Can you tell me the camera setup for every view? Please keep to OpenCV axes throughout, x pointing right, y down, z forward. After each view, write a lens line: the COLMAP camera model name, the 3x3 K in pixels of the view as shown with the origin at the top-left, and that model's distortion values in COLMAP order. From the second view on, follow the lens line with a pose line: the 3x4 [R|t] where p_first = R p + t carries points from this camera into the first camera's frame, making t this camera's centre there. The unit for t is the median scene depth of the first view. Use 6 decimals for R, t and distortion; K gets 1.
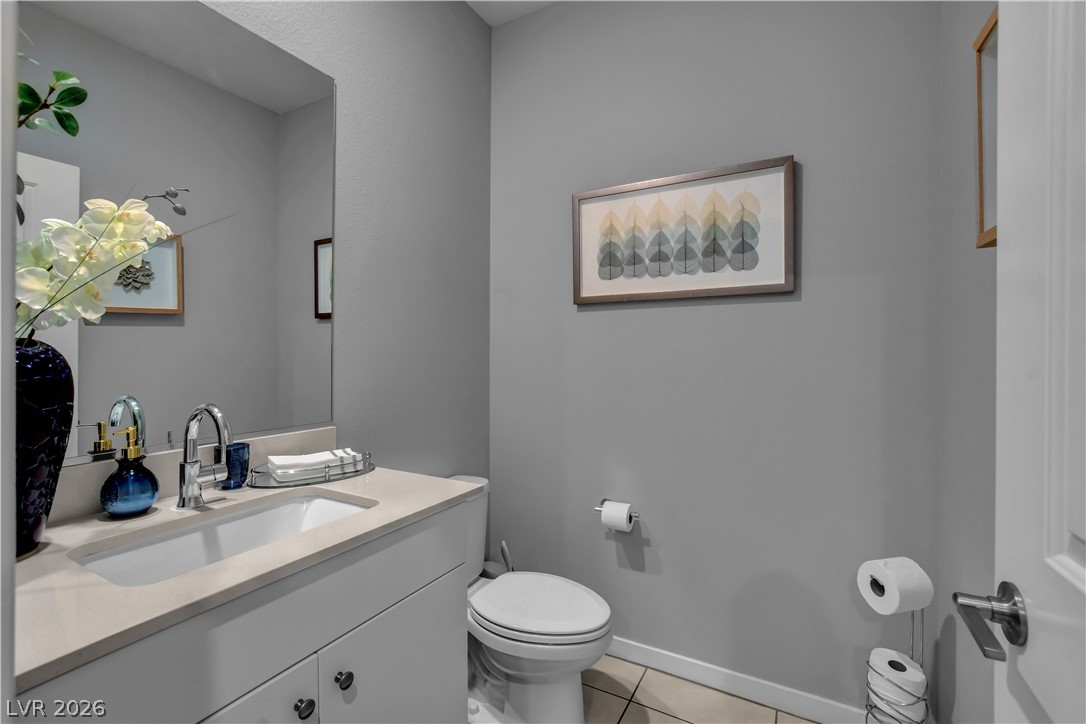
lens RADIAL K [[480.3, 0, 546.6], [0, 480.3, 351.0], [0, 0, 1]] dist [-0.034302, 0.003273]
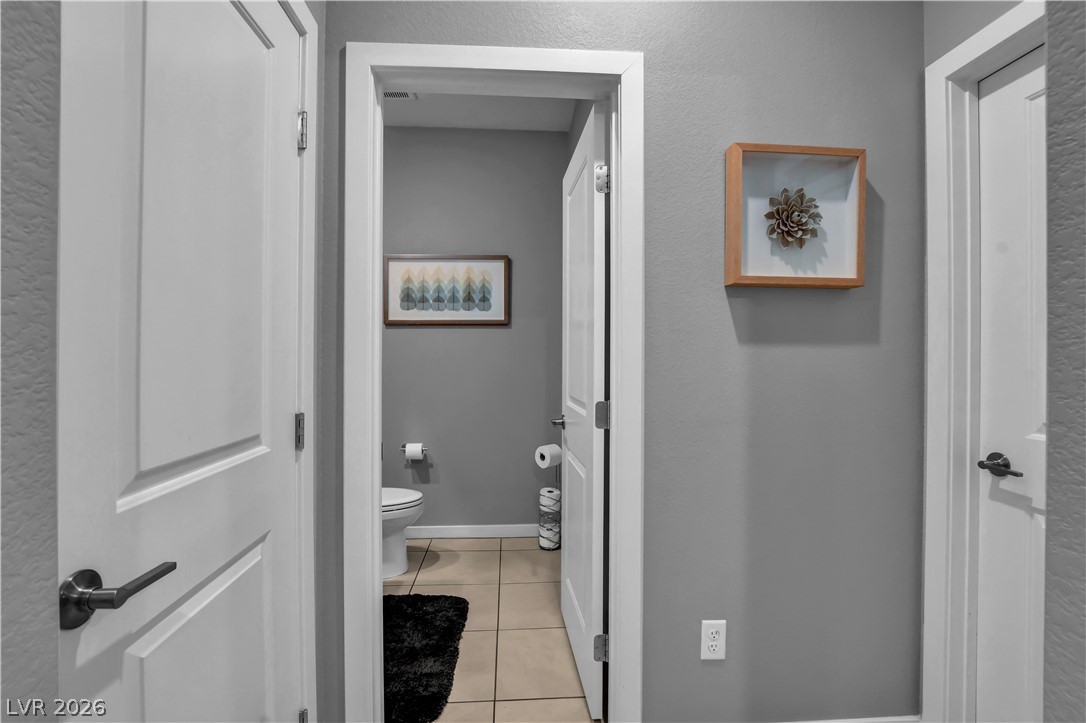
lens RADIAL K [[480.3, 0, 541.7], [0, 480.3, 356.9], [0, 0, 1]] dist [-0.034302, 0.003273]
pose [[0.849050, -0.000663, 0.528313, -0.371497], [-0.001343, 0.999993, 0.003413, 0.005584], [-0.528312, -0.003608, 0.849043, -0.687597]]
